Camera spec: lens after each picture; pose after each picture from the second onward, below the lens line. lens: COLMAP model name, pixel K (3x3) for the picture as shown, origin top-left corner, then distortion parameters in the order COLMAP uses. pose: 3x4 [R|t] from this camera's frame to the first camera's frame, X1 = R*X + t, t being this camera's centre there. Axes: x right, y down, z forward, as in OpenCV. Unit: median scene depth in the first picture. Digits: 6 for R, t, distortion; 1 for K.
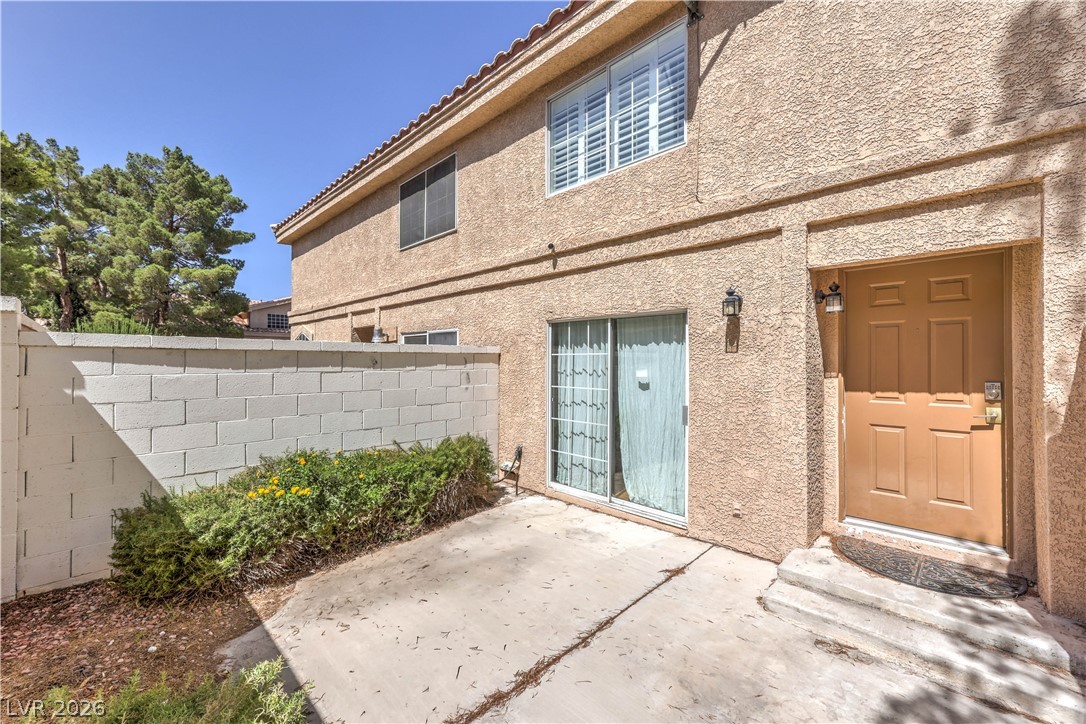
lens RADIAL K [[434.4, 0, 547.7], [0, 434.4, 350.4], [0, 0, 1]] dist [0.002594, 0.000684]
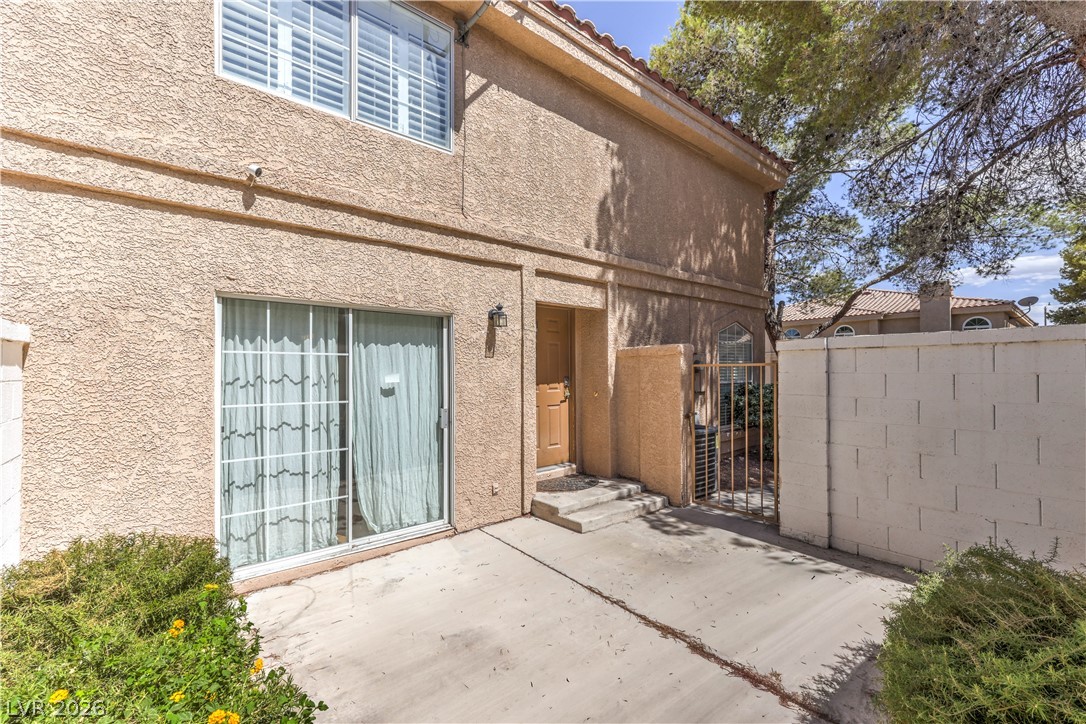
lens RADIAL K [[448.3, 0, 546.5], [0, 448.3, 360.9], [0, 0, 1]] dist [-0.001549, -0.000247]
pose [[0.094577, 0.019121, 0.995334, -0.629840], [-0.022425, 0.999603, -0.017072, 0.025477], [-0.995265, -0.020706, 0.094968, 0.598388]]
